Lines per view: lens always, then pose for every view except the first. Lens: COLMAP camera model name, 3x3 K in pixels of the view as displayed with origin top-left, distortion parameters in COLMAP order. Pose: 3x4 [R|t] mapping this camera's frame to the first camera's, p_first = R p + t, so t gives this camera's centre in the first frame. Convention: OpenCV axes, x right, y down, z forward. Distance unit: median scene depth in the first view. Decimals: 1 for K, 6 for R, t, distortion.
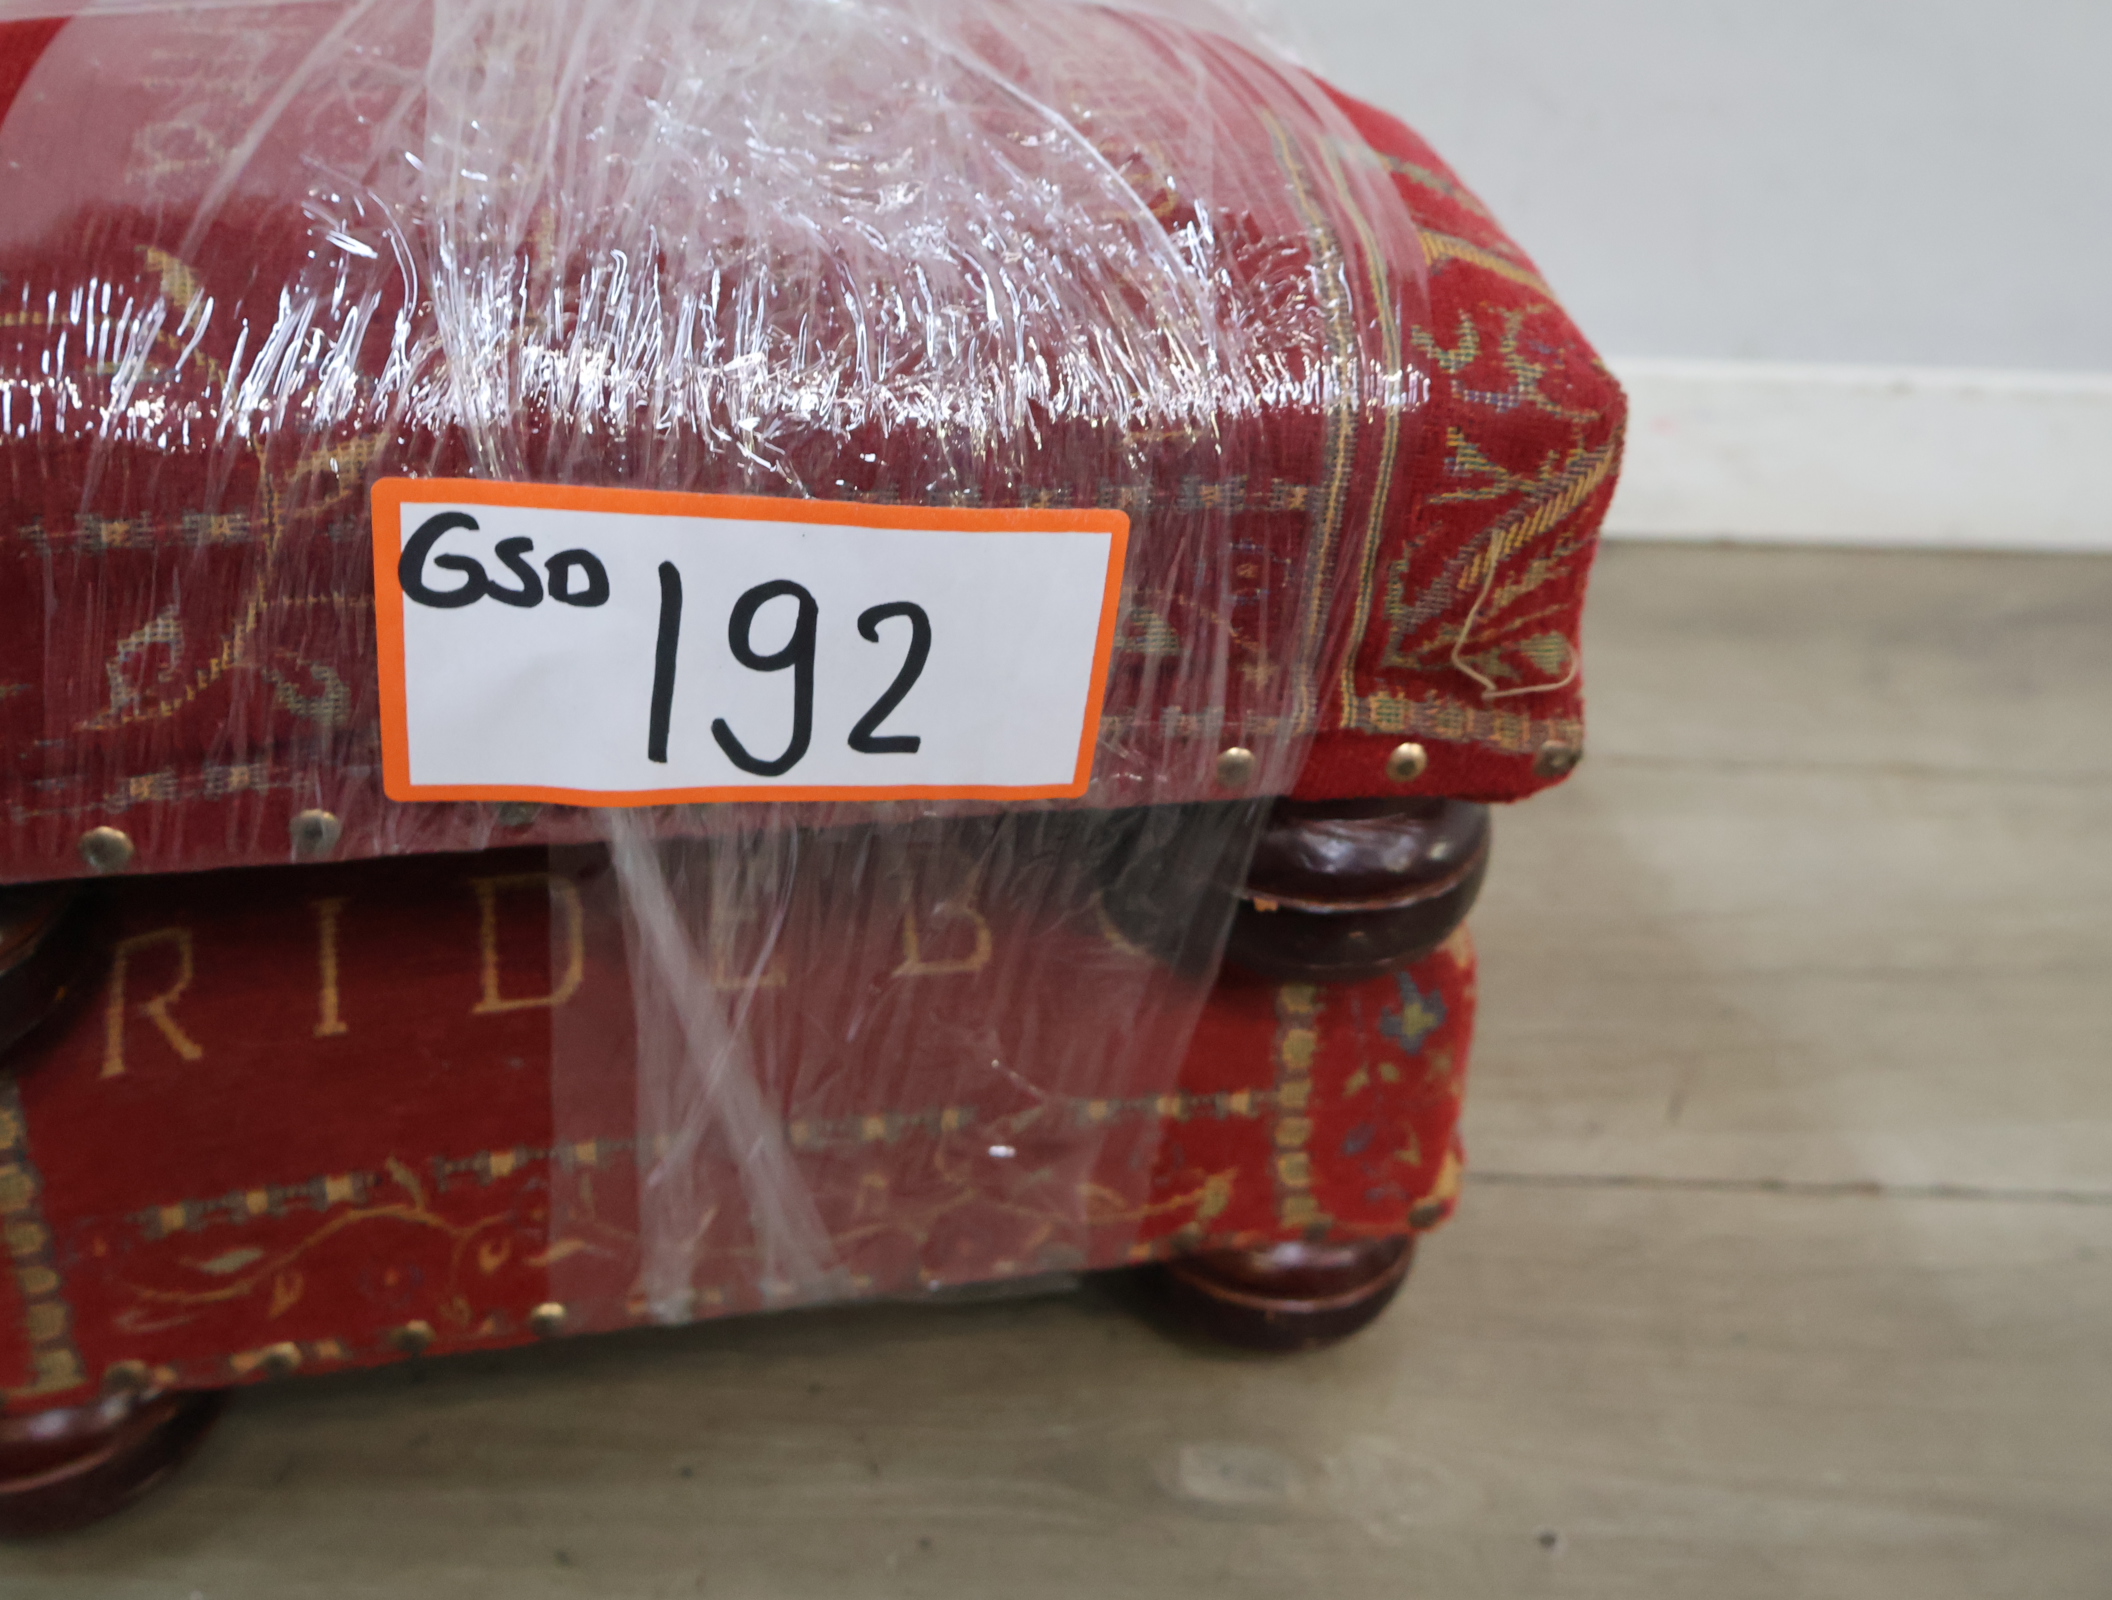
lens RADIAL K [[2031.8, 0, 1052.8], [0, 2031.8, 785.6], [0, 0, 1]] dist [0.006410, 0.000000]
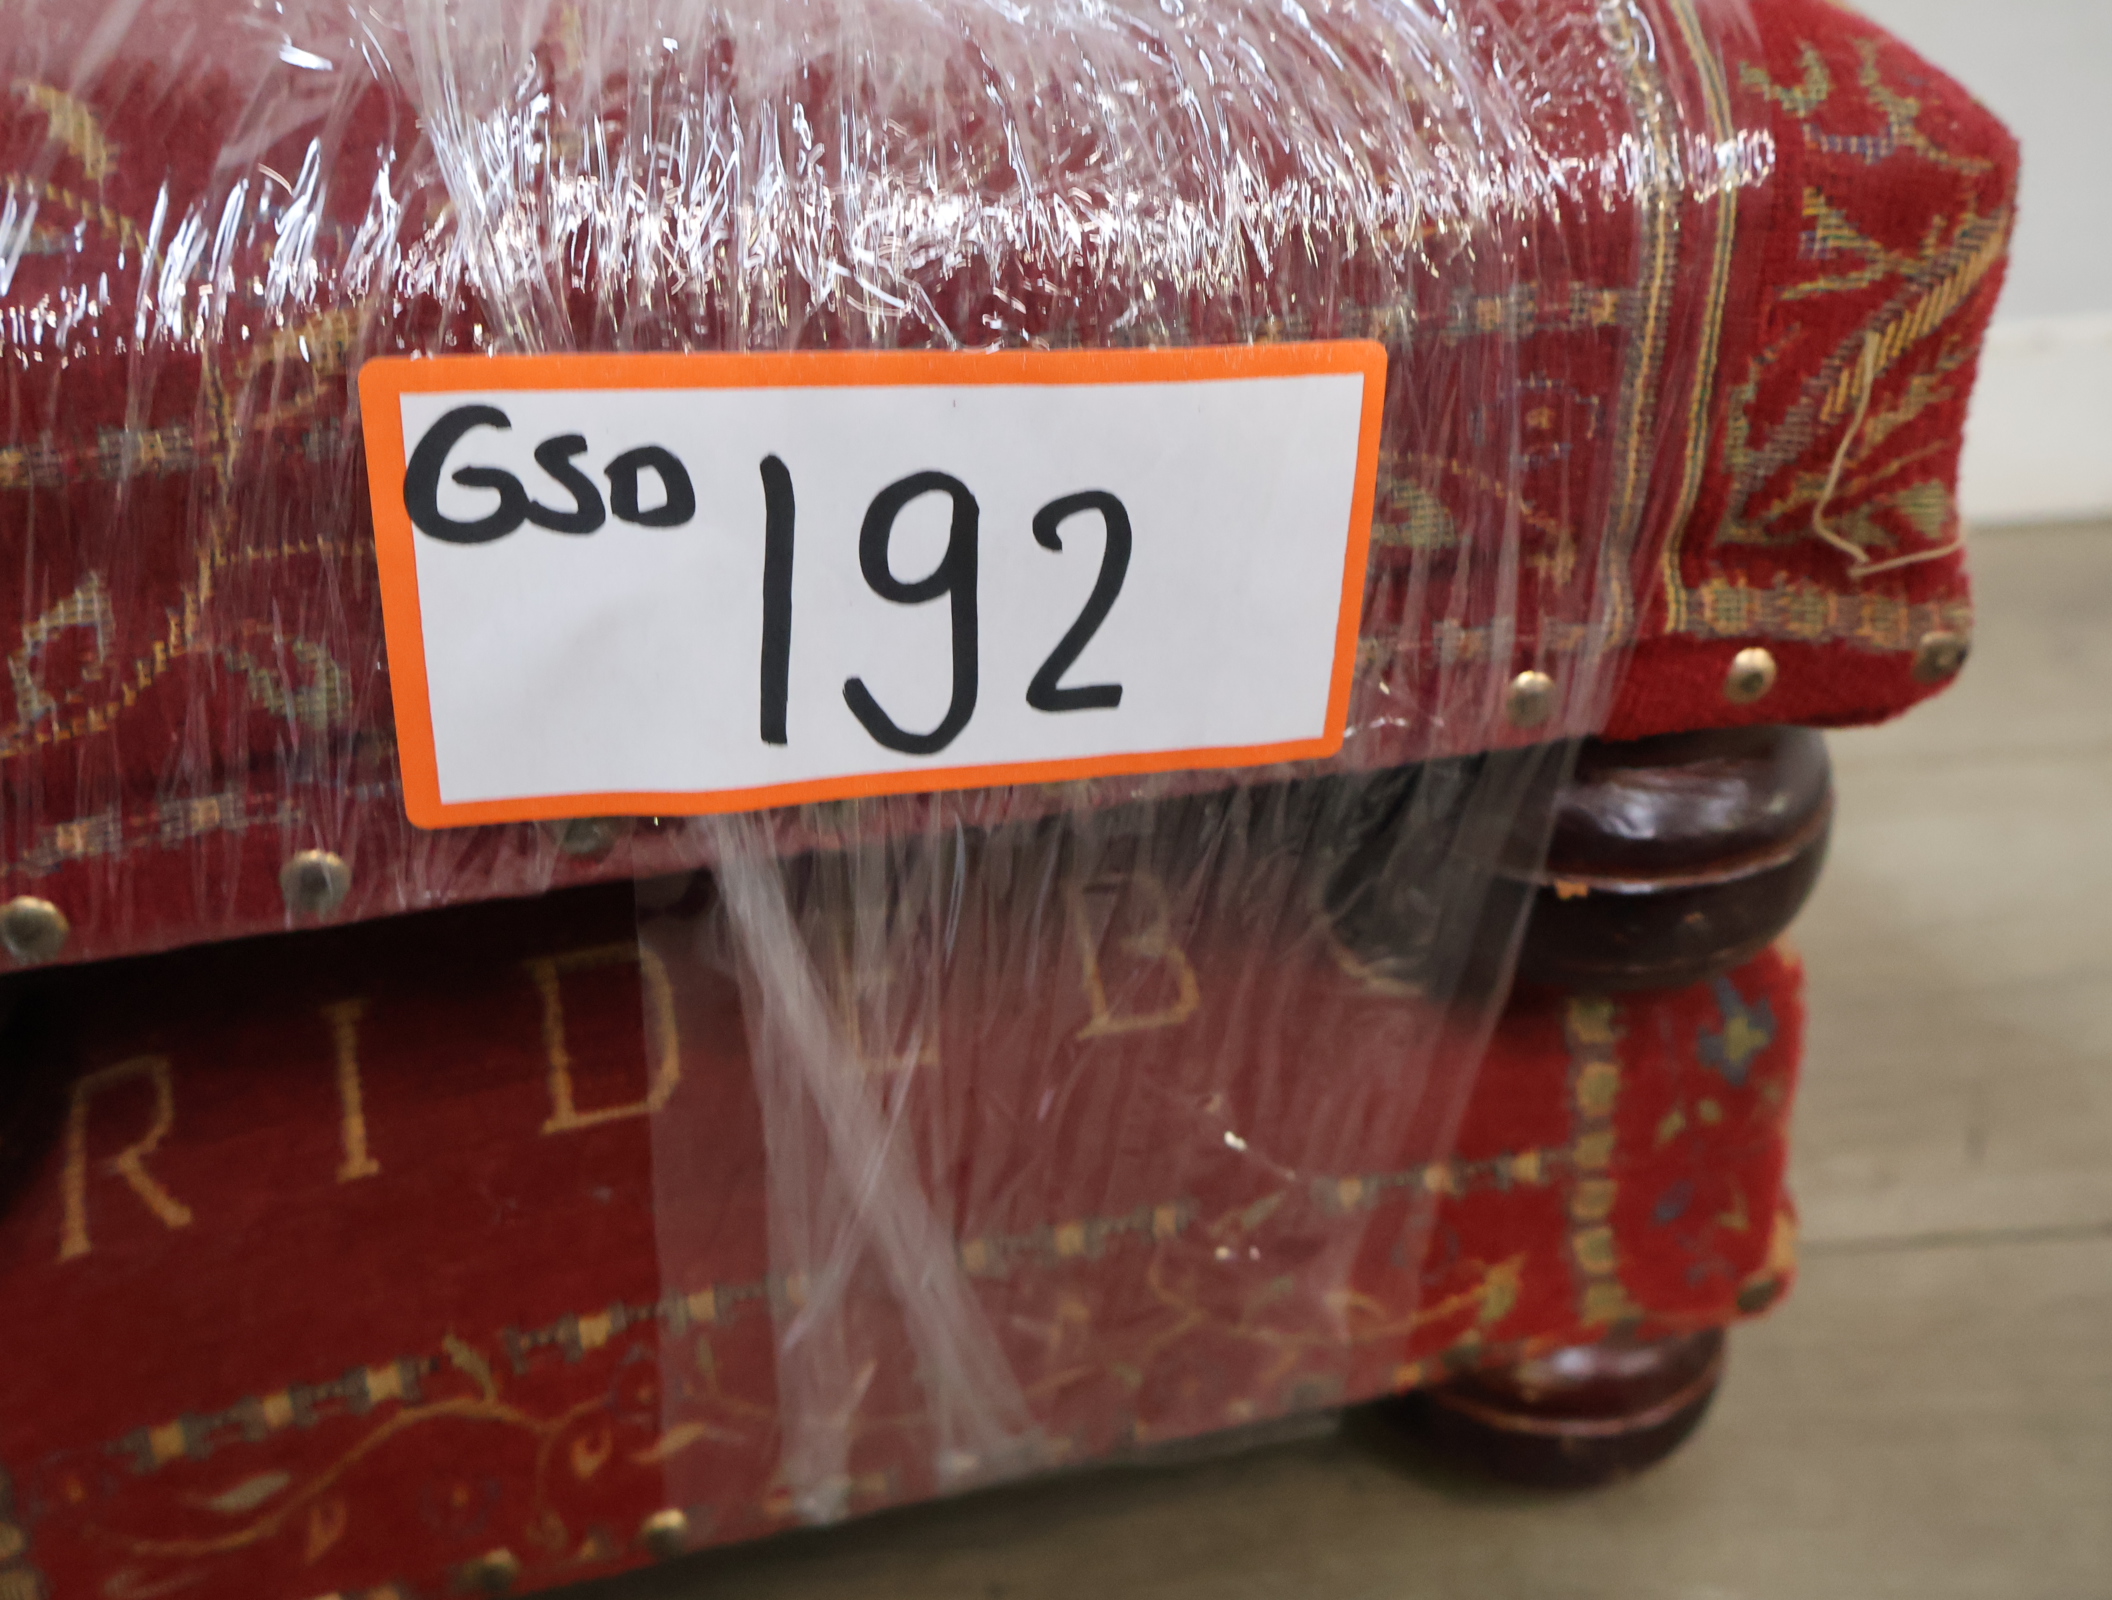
lens RADIAL K [[2031.8, 0, 1043.2], [0, 2031.8, 792.9], [0, 0, 1]] dist [0.006410, 0.000000]
pose [[0.995489, -0.094624, -0.006992, -0.087145], [0.093897, 0.993066, -0.070739, 0.061340], [0.013637, 0.069763, 0.997470, 0.251598]]
